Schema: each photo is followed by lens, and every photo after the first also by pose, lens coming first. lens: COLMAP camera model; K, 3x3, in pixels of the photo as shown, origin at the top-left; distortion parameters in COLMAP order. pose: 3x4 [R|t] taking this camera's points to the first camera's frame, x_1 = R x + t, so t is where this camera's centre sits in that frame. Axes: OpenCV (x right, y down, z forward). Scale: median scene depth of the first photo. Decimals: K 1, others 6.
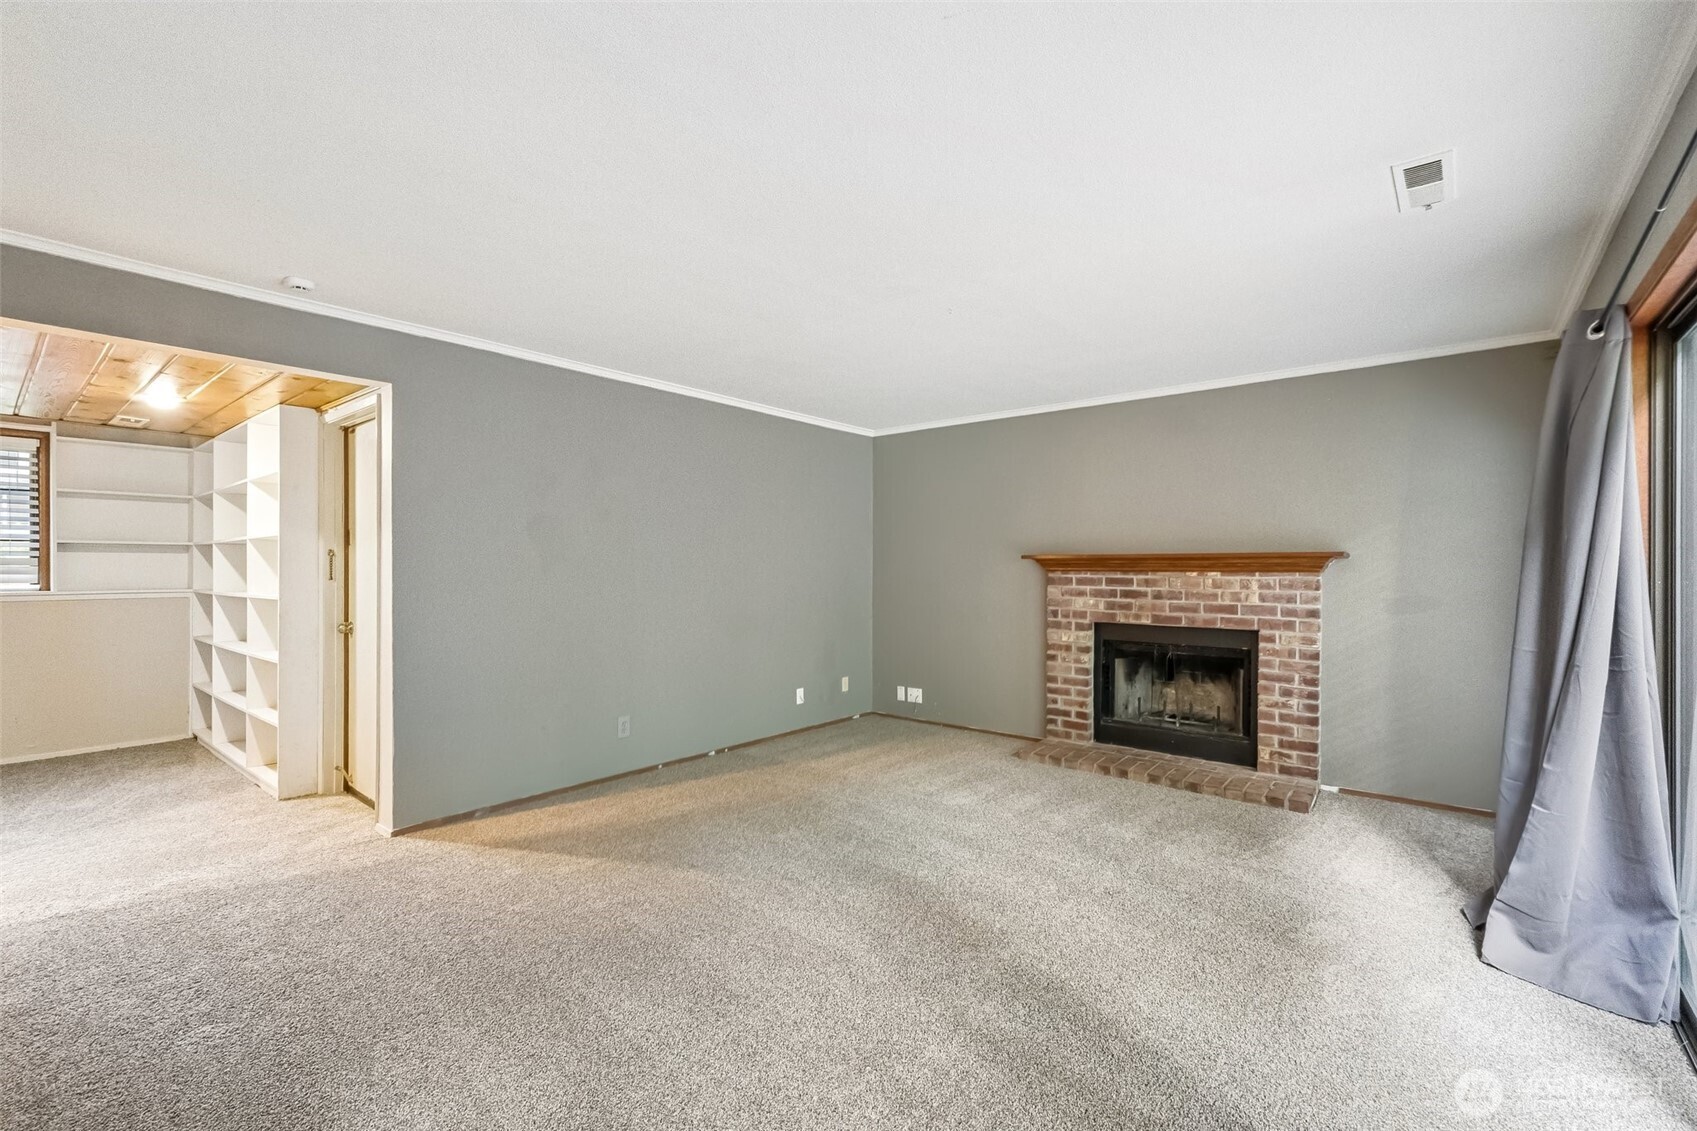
lens RADIAL K [[716.4, 0, 870.1], [0, 716.4, 570.4], [0, 0, 1]] dist [0.009029, 0.000163]
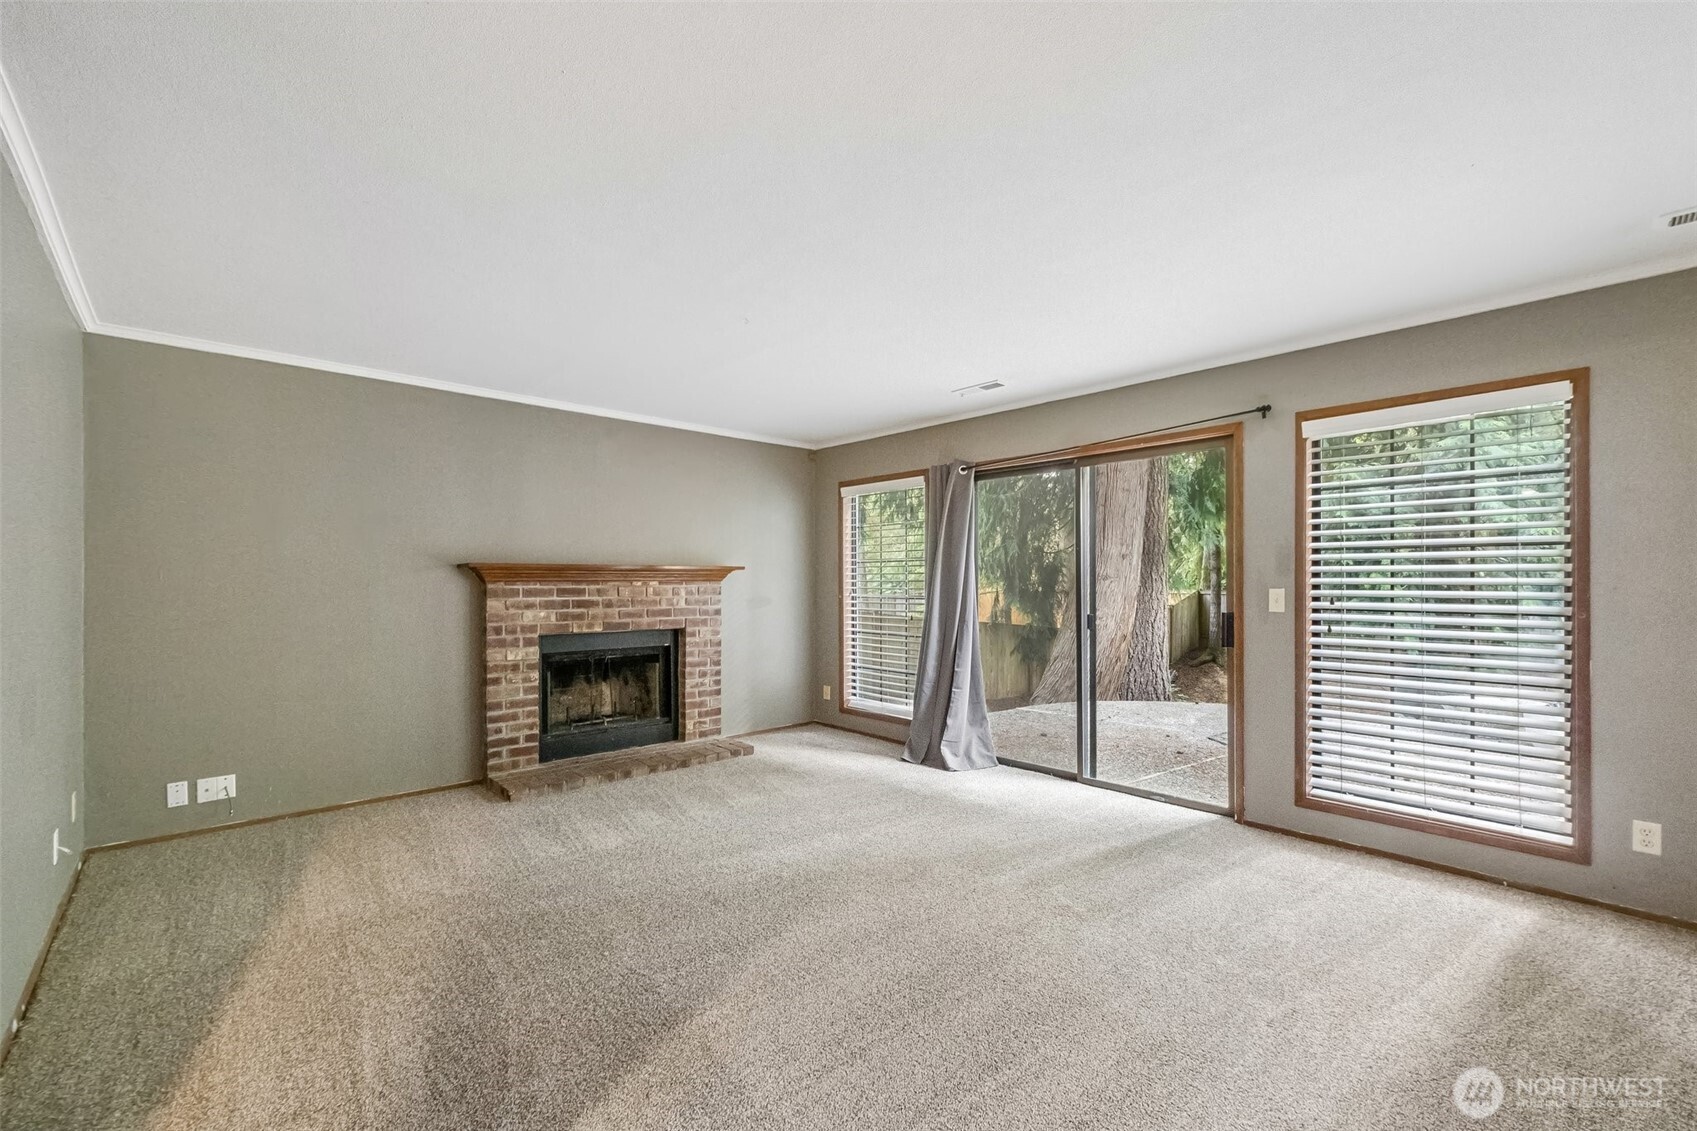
lens RADIAL K [[716.4, 0, 870.1], [0, 716.4, 570.4], [0, 0, 1]] dist [0.009029, 0.000163]
pose [[0.139649, 0.007826, 0.990170, -0.608293], [0.000997, 0.999967, -0.008044, -0.006167], [-0.990201, 0.002110, 0.139636, 0.475992]]
